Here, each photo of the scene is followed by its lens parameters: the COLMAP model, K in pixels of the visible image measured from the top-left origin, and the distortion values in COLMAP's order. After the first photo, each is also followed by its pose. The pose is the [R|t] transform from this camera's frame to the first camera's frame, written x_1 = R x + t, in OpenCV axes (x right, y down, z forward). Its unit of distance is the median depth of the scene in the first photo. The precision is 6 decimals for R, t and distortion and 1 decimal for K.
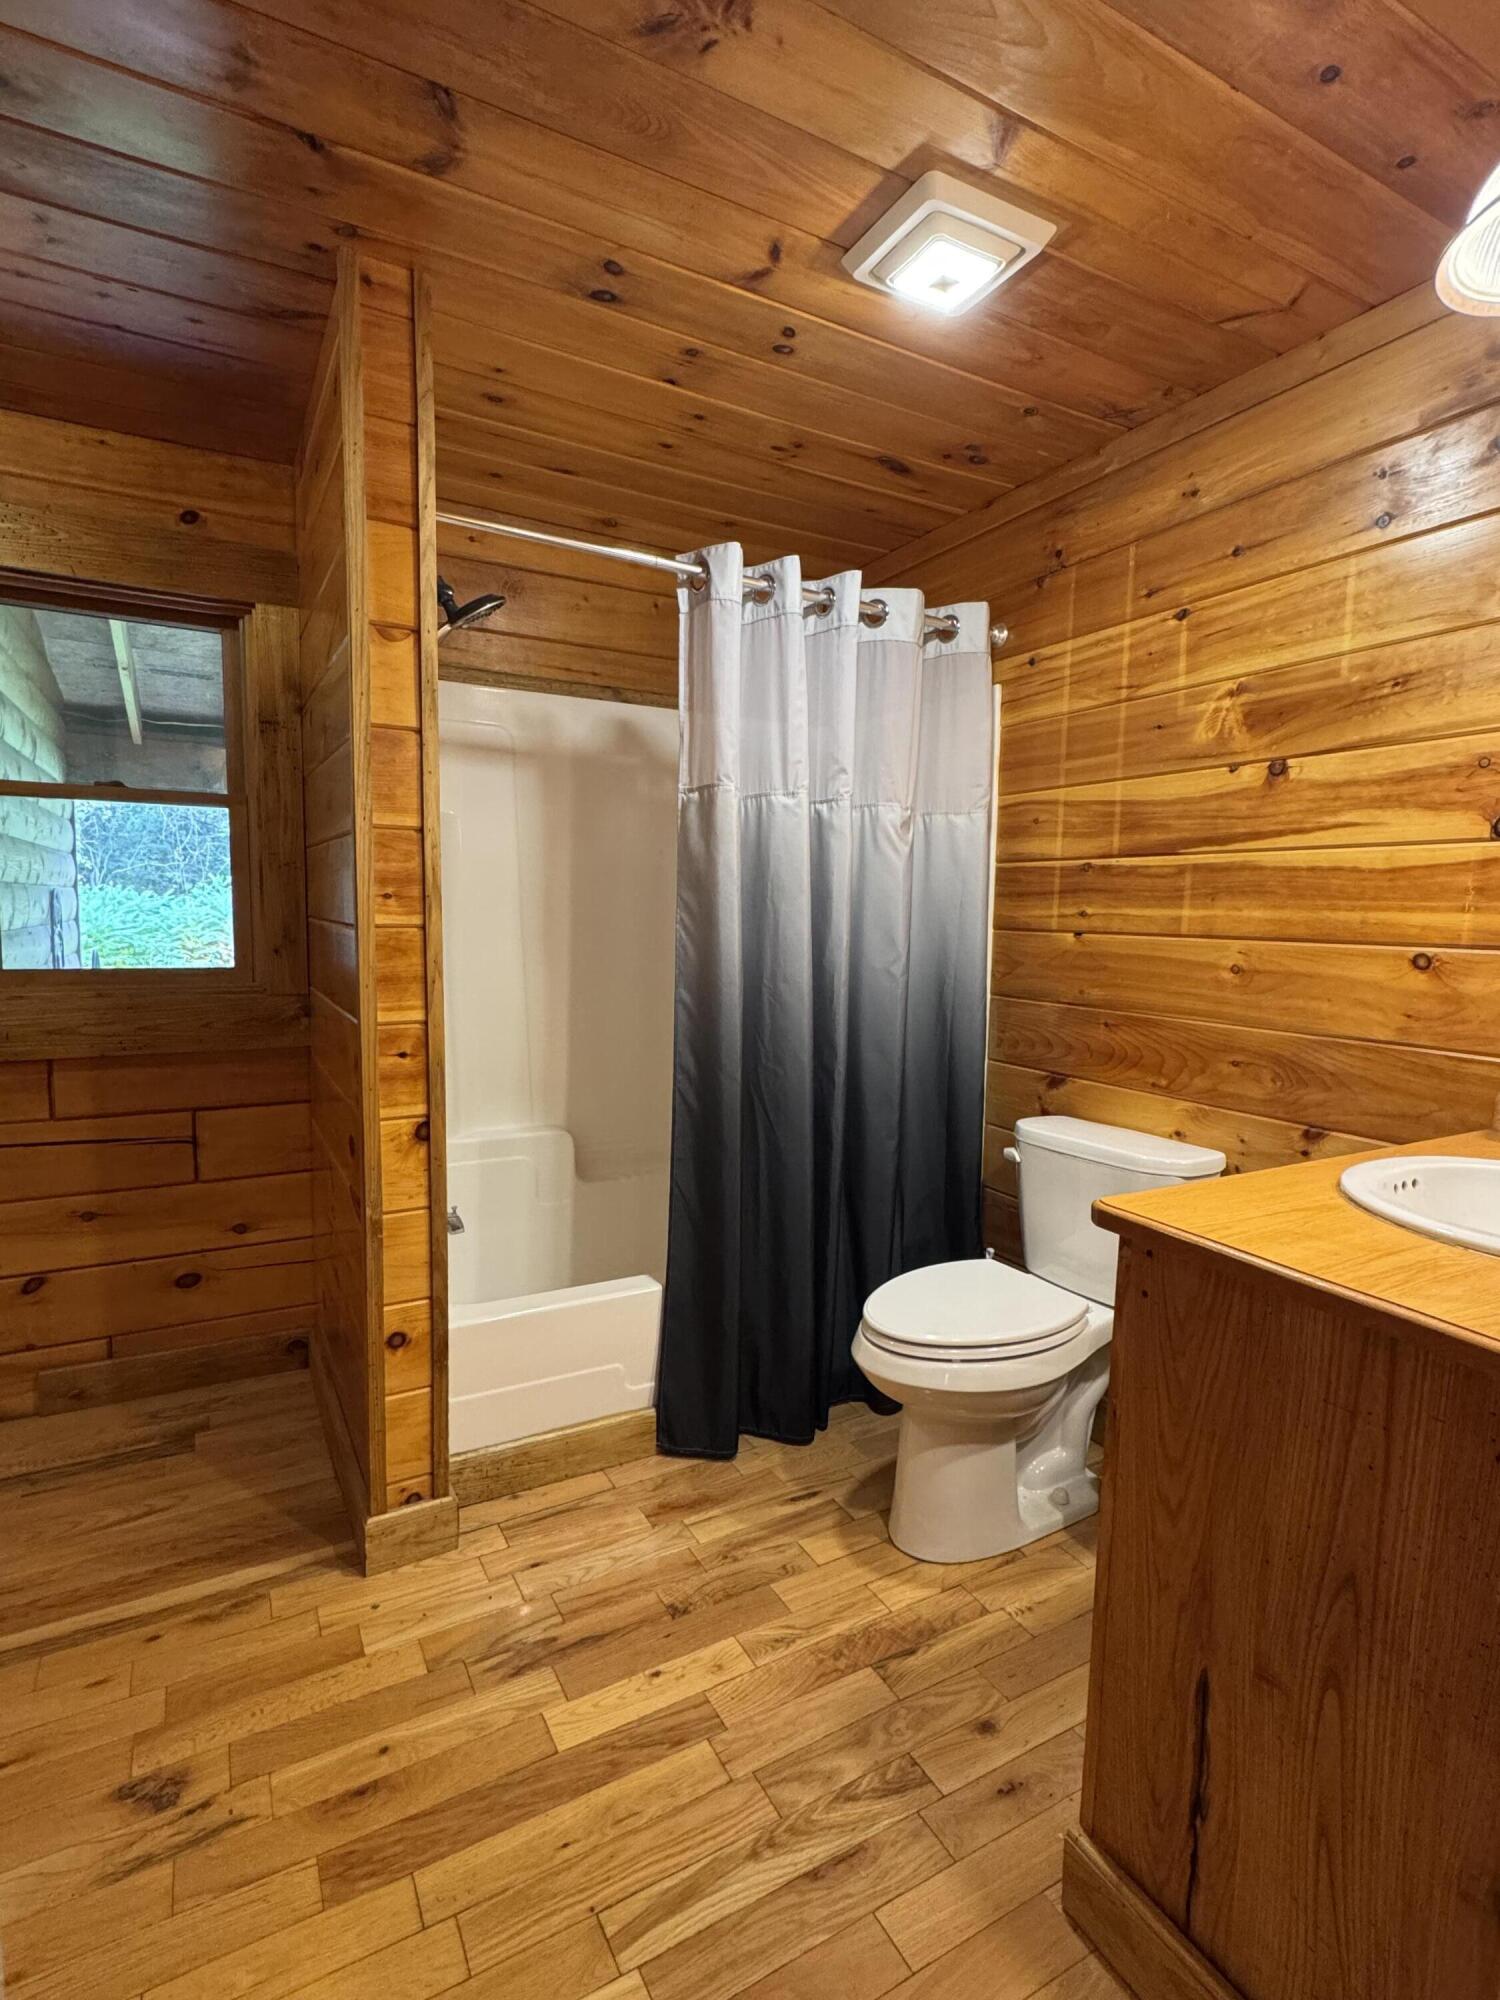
lens RADIAL K [[1008.2, 0, 752.1], [0, 1008.2, 1000.8], [0, 0, 1]] dist [-0.002788, -0.000440]
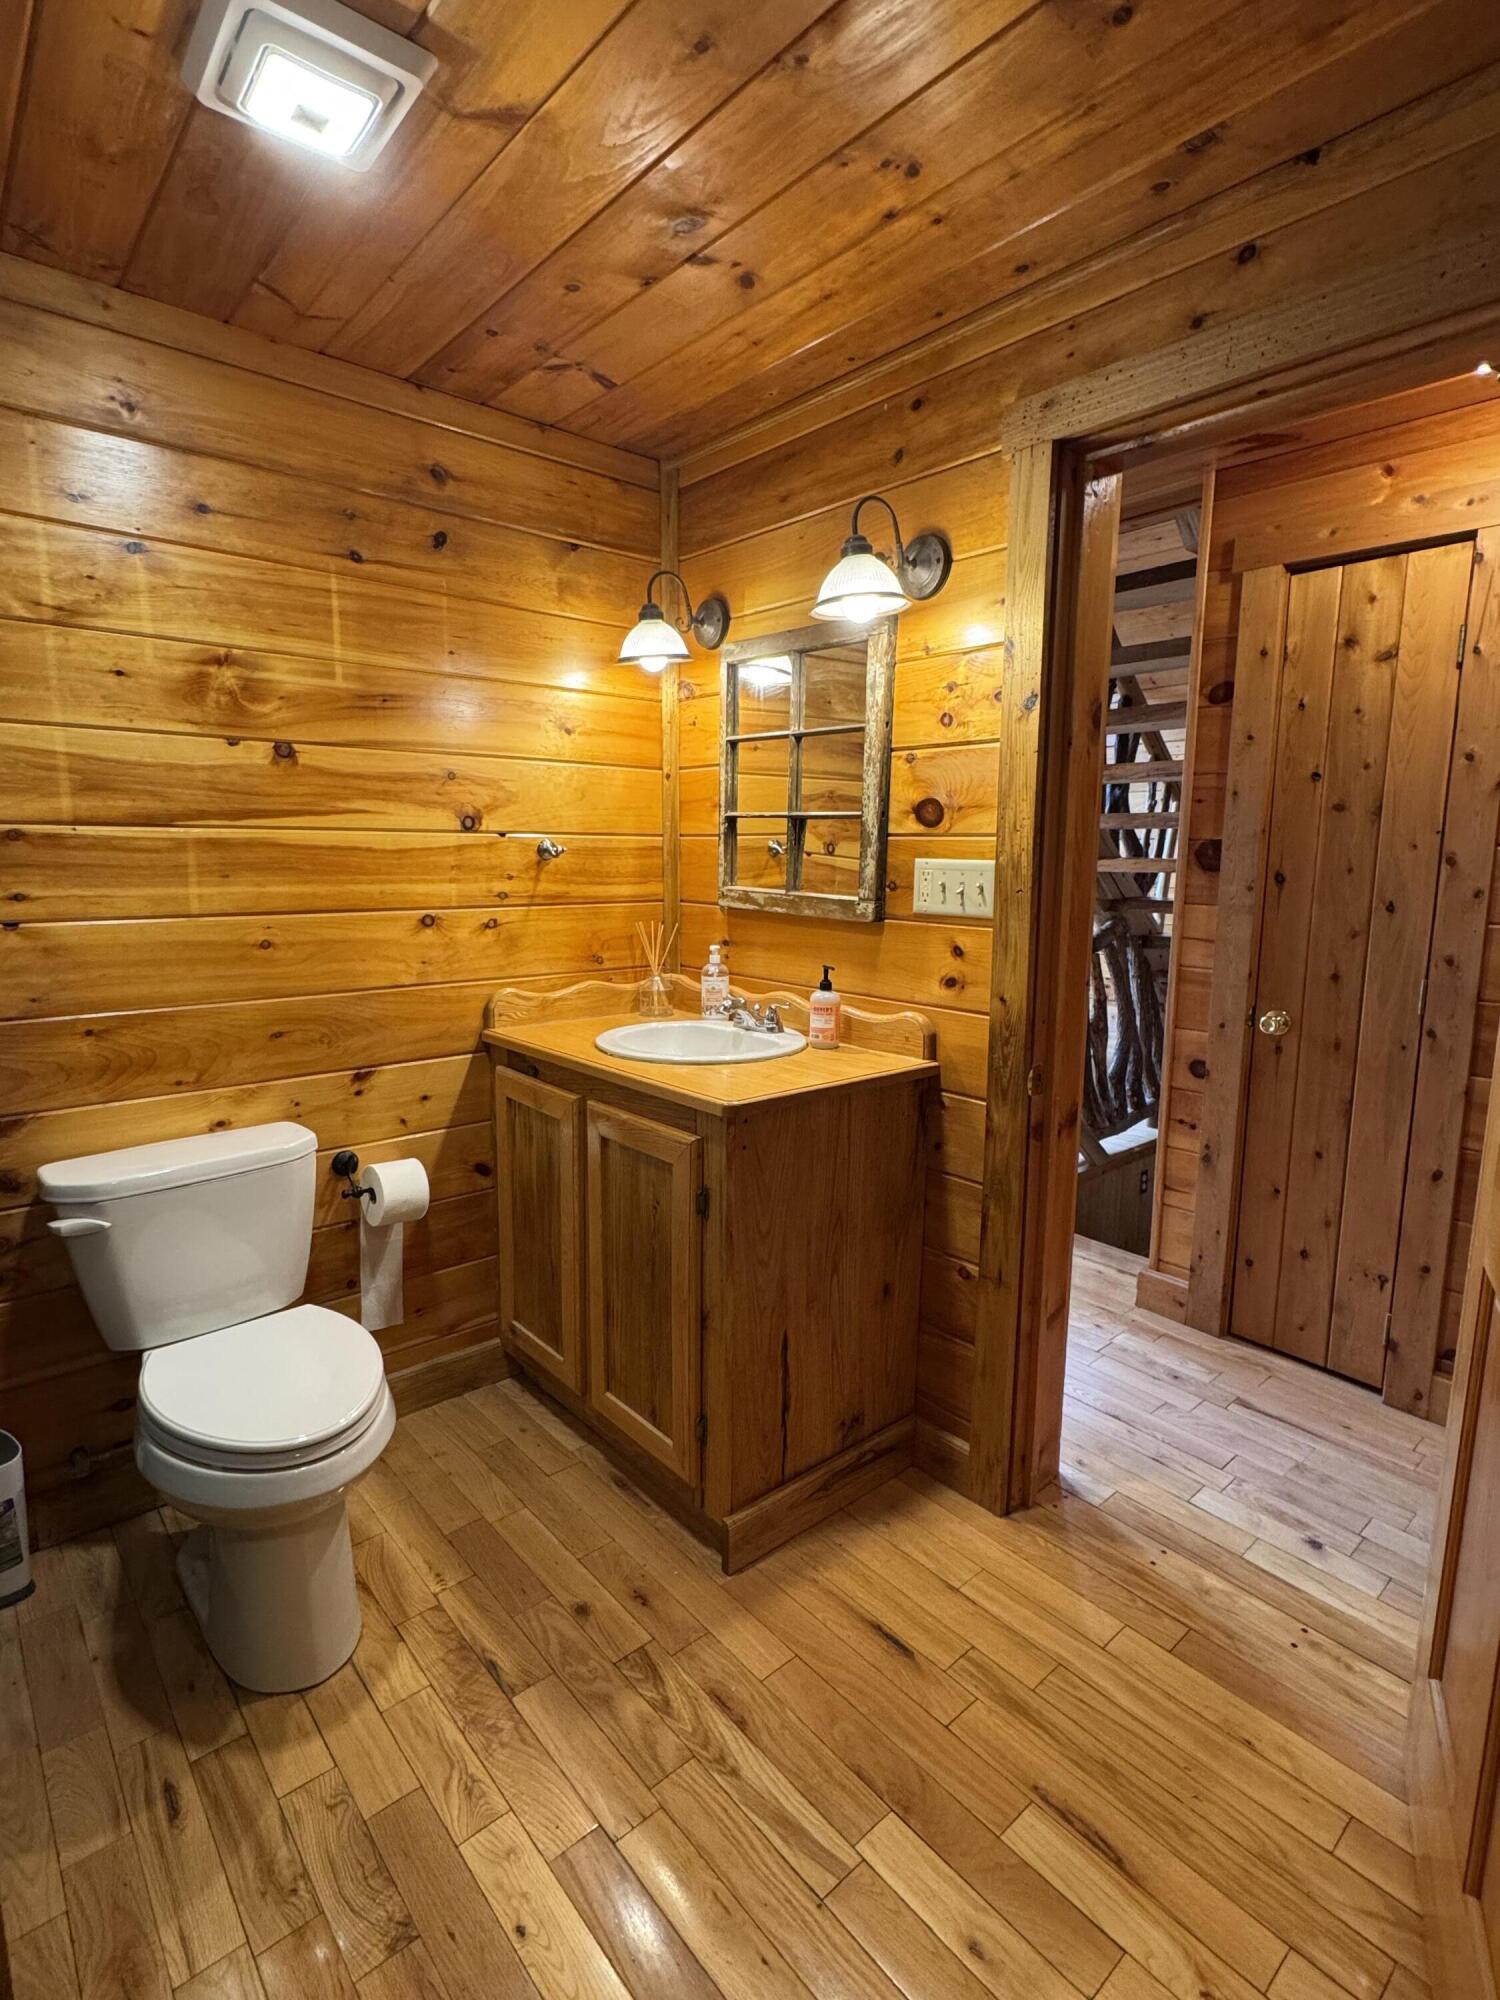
lens RADIAL K [[1008.2, 0, 752.1], [0, 1008.2, 1000.8], [0, 0, 1]] dist [-0.002788, -0.000440]
pose [[-0.231141, -0.165204, 0.958792, -0.703263], [0.074865, 0.979536, 0.186827, -0.146399], [-0.970036, 0.114963, -0.214043, 0.849078]]
